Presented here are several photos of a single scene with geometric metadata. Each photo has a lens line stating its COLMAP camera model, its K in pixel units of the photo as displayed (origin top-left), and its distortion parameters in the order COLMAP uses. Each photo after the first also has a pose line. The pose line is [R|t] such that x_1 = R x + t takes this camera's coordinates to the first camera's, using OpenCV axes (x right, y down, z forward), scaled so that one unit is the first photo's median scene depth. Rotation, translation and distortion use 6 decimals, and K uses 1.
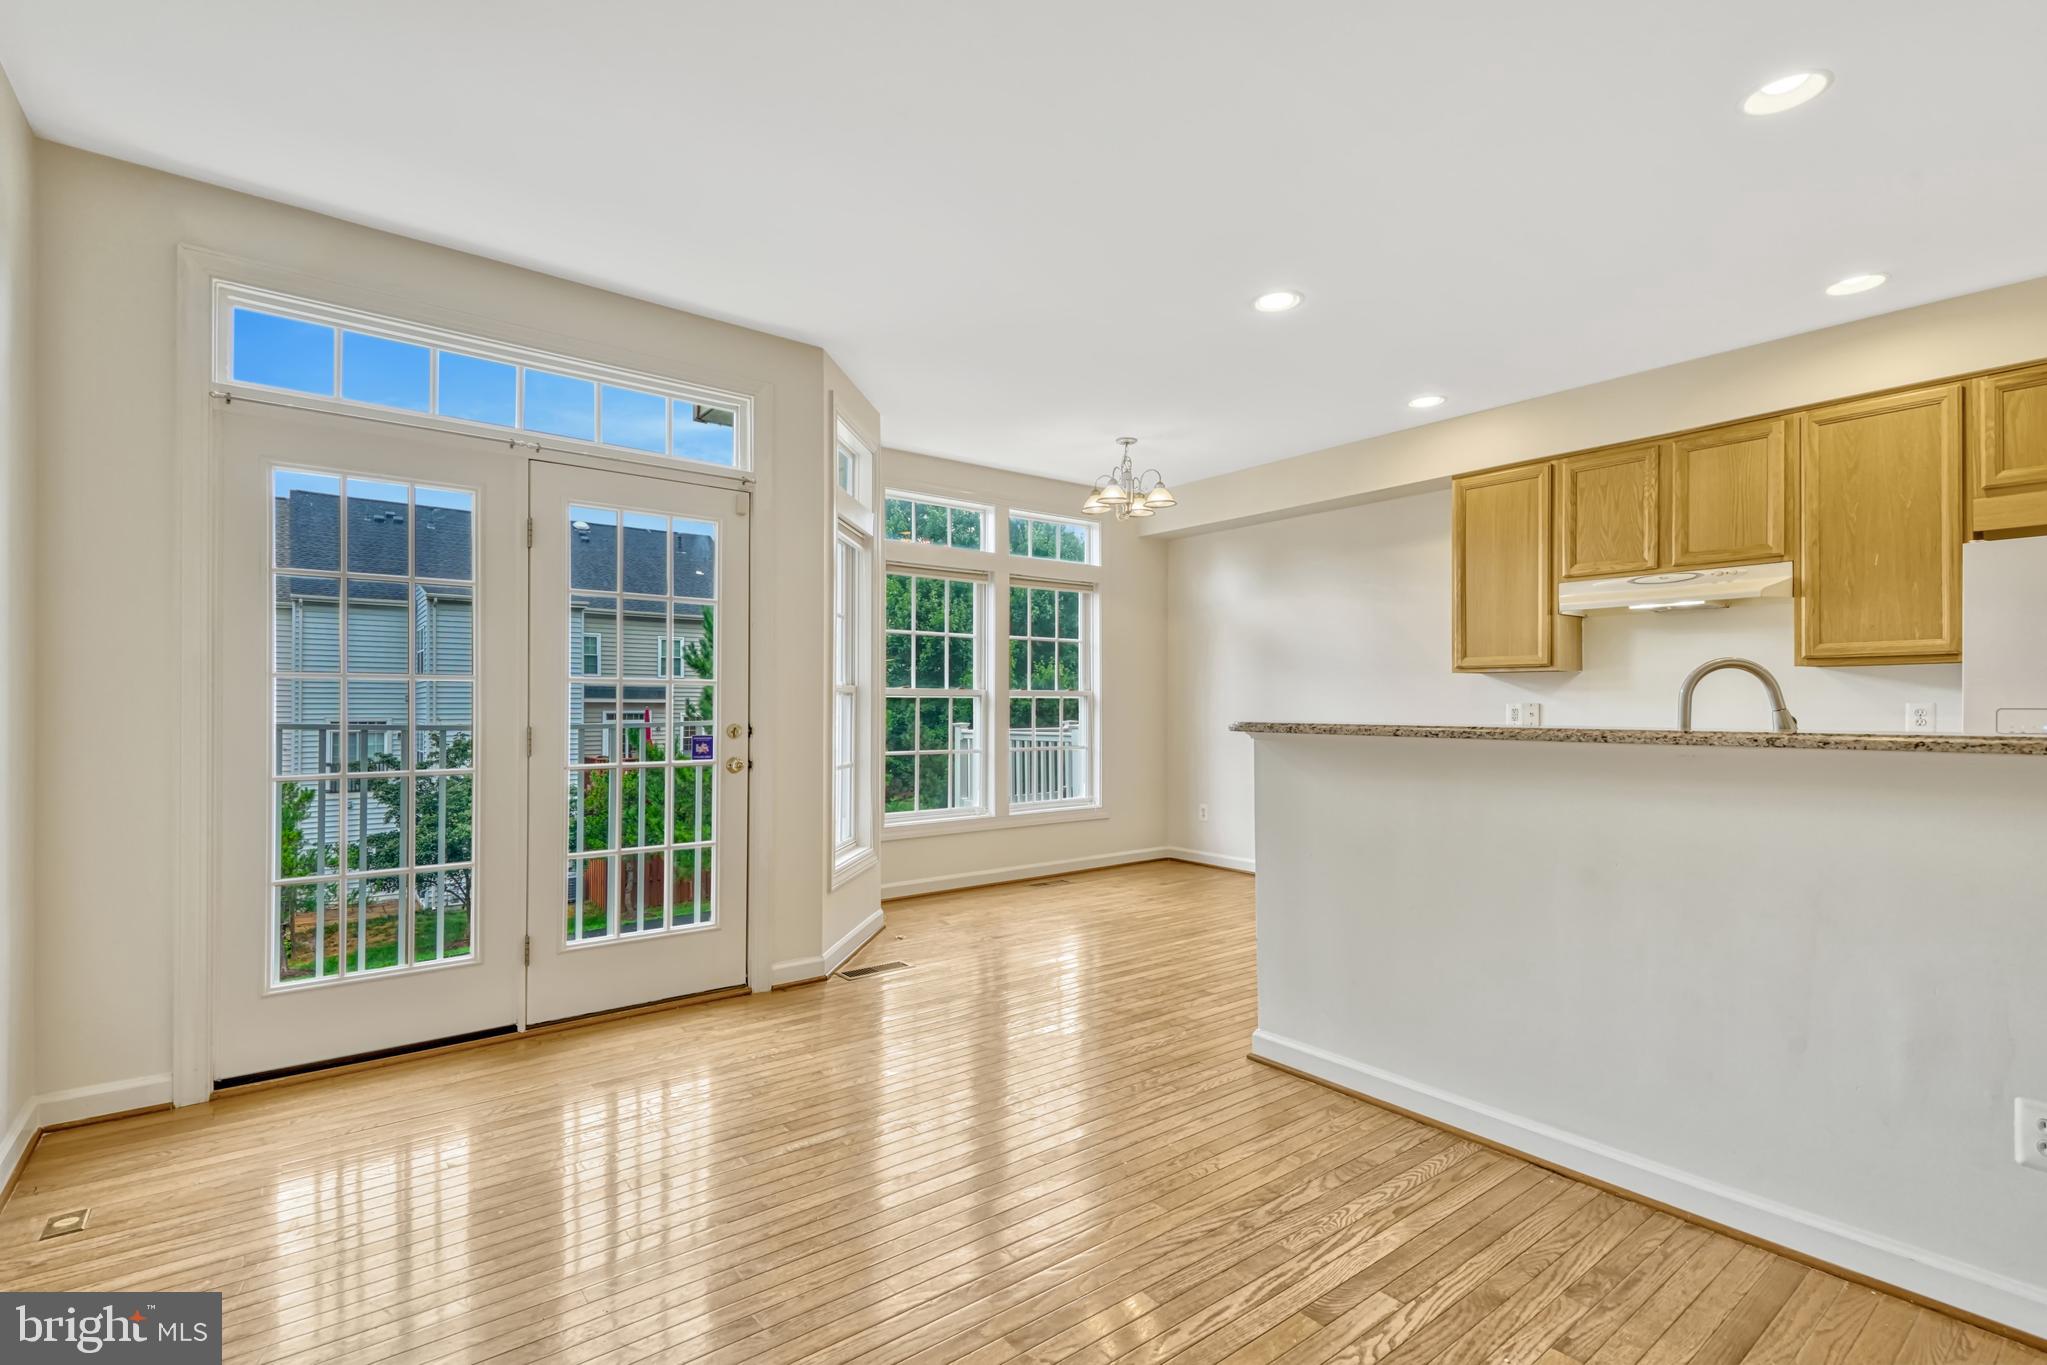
lens RADIAL K [[936.9, 0, 1018.0], [0, 936.9, 705.8], [0, 0, 1]] dist [0.027435, -0.013589]
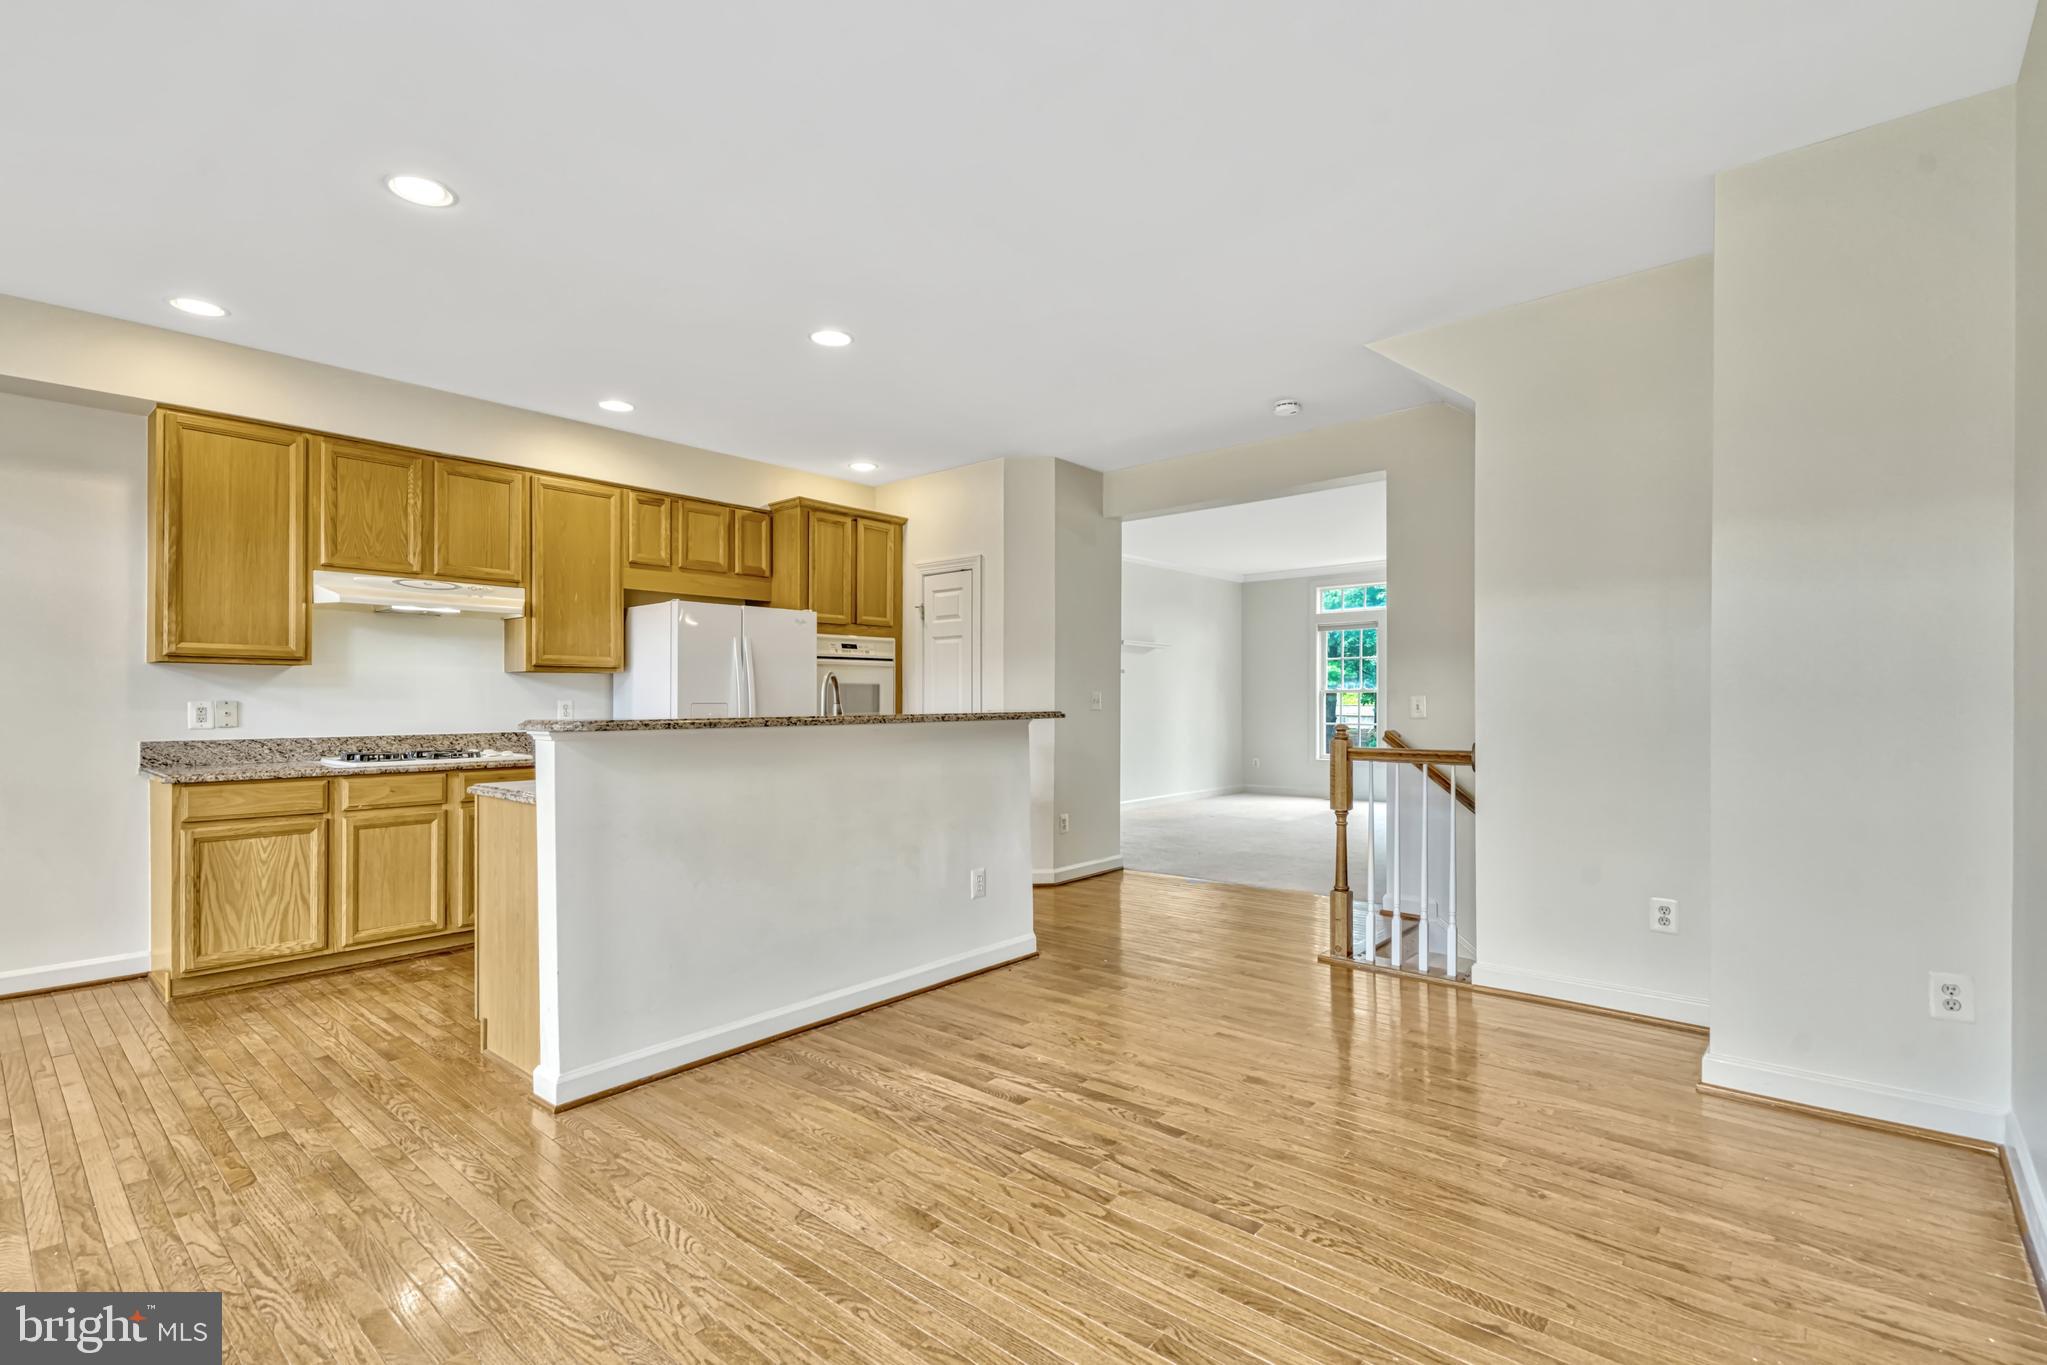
lens RADIAL K [[936.9, 0, 1003.2], [0, 936.9, 704.3], [0, 0, 1]] dist [0.027435, -0.013589]
pose [[-0.176614, -0.004647, 0.984269, -0.460803], [0.005413, 0.999969, 0.005693, -0.000928], [-0.984265, 0.006333, -0.176583, 0.511040]]
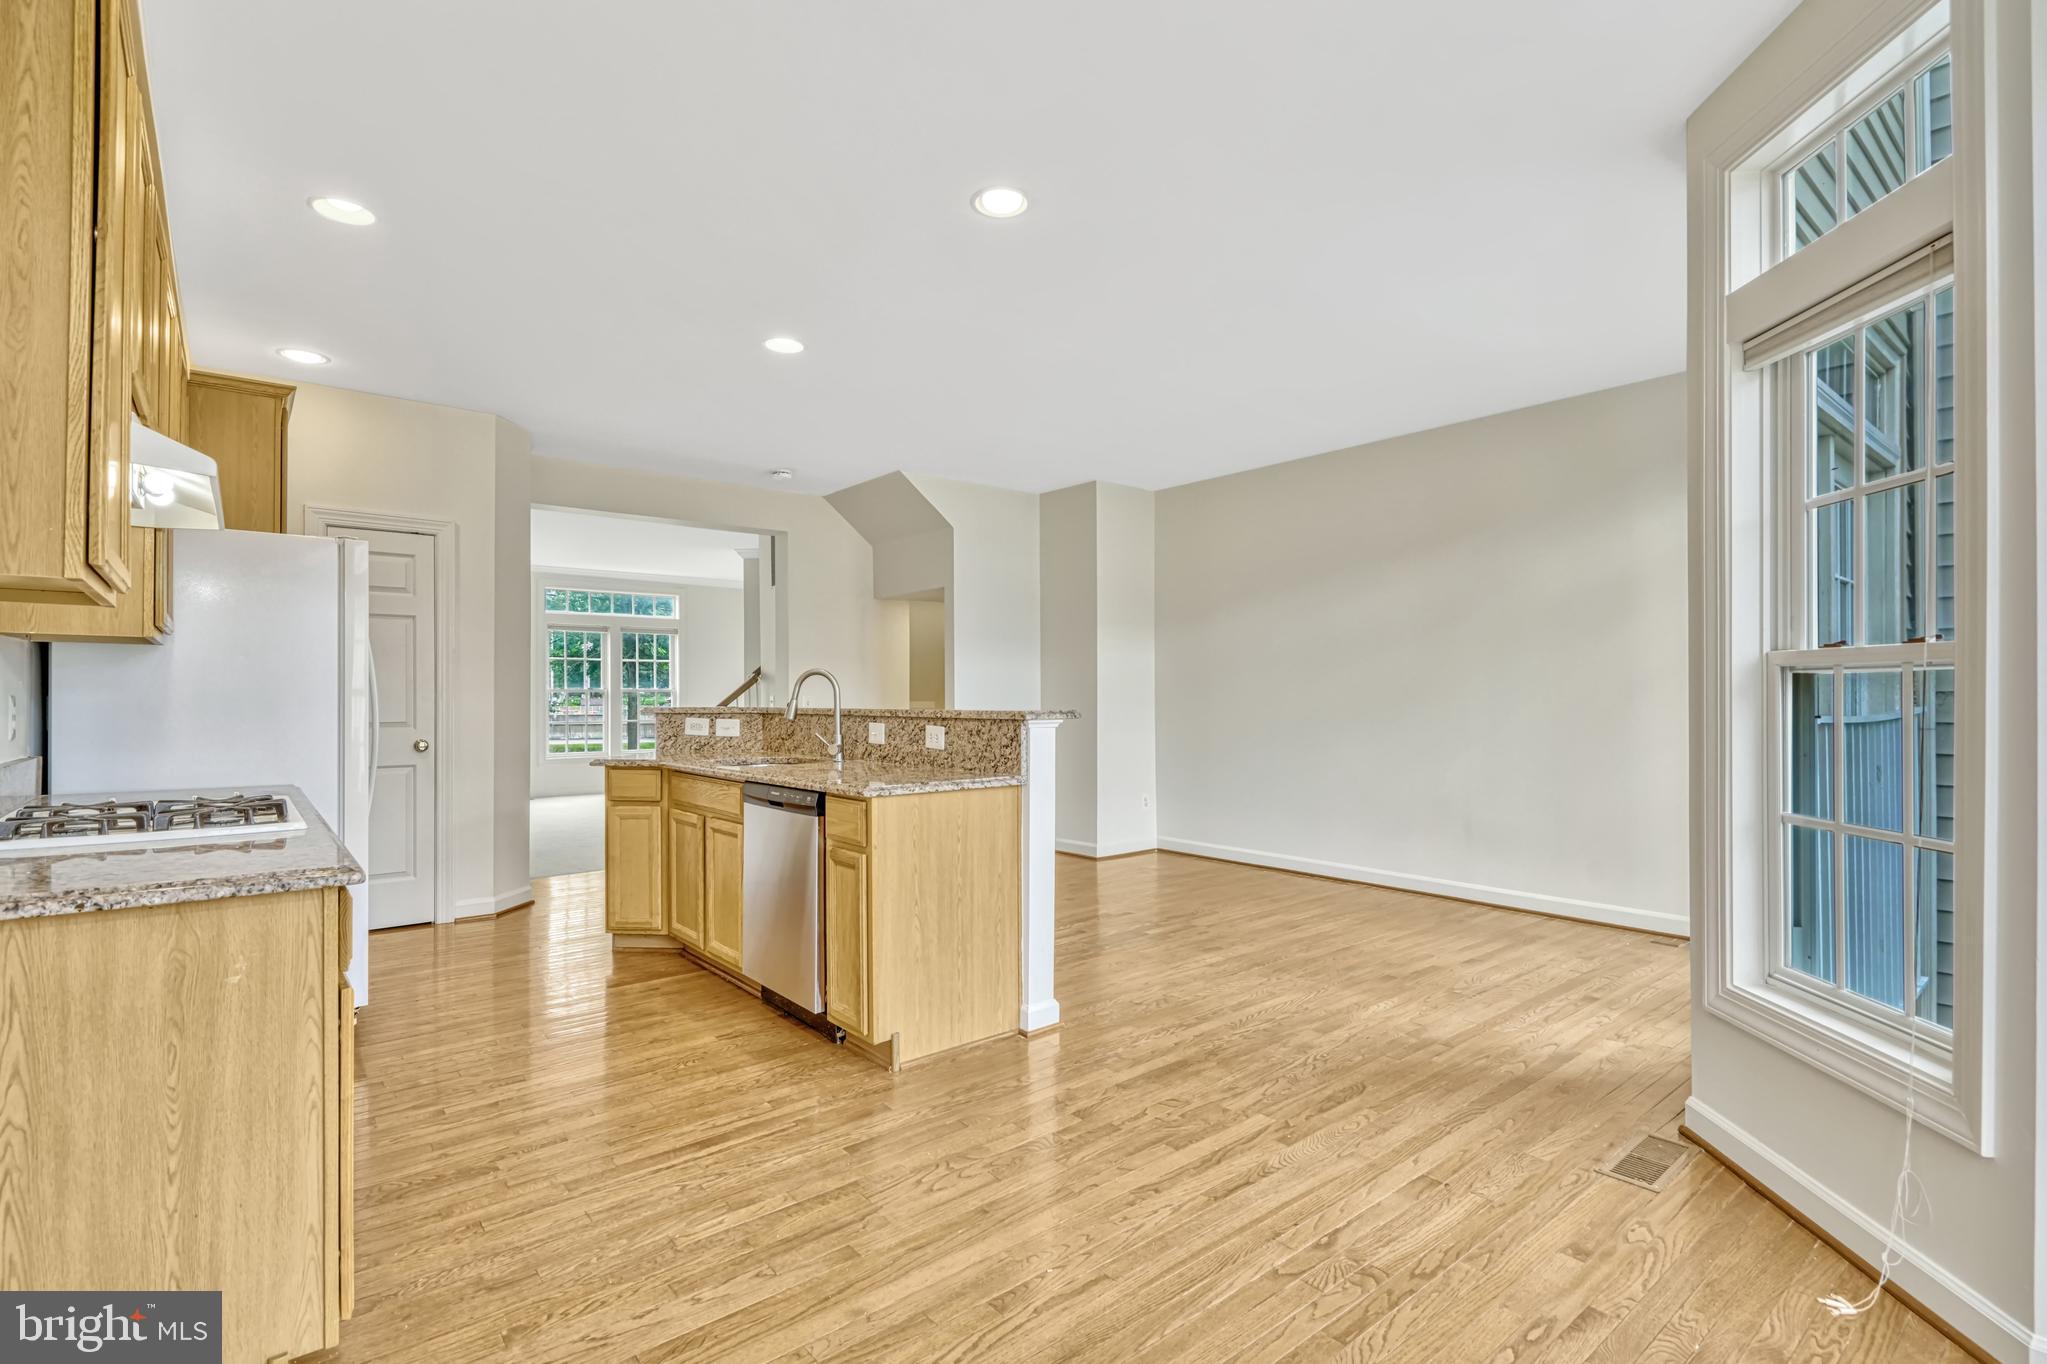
lens RADIAL K [[936.9, 0, 1004.0], [0, 936.9, 691.6], [0, 0, 1]] dist [0.027435, -0.013589]
pose [[-0.999917, 0.000953, -0.012831, 0.222029], [0.001004, 0.999992, -0.003947, -0.000831], [0.012827, -0.003959, -0.999910, 1.413844]]
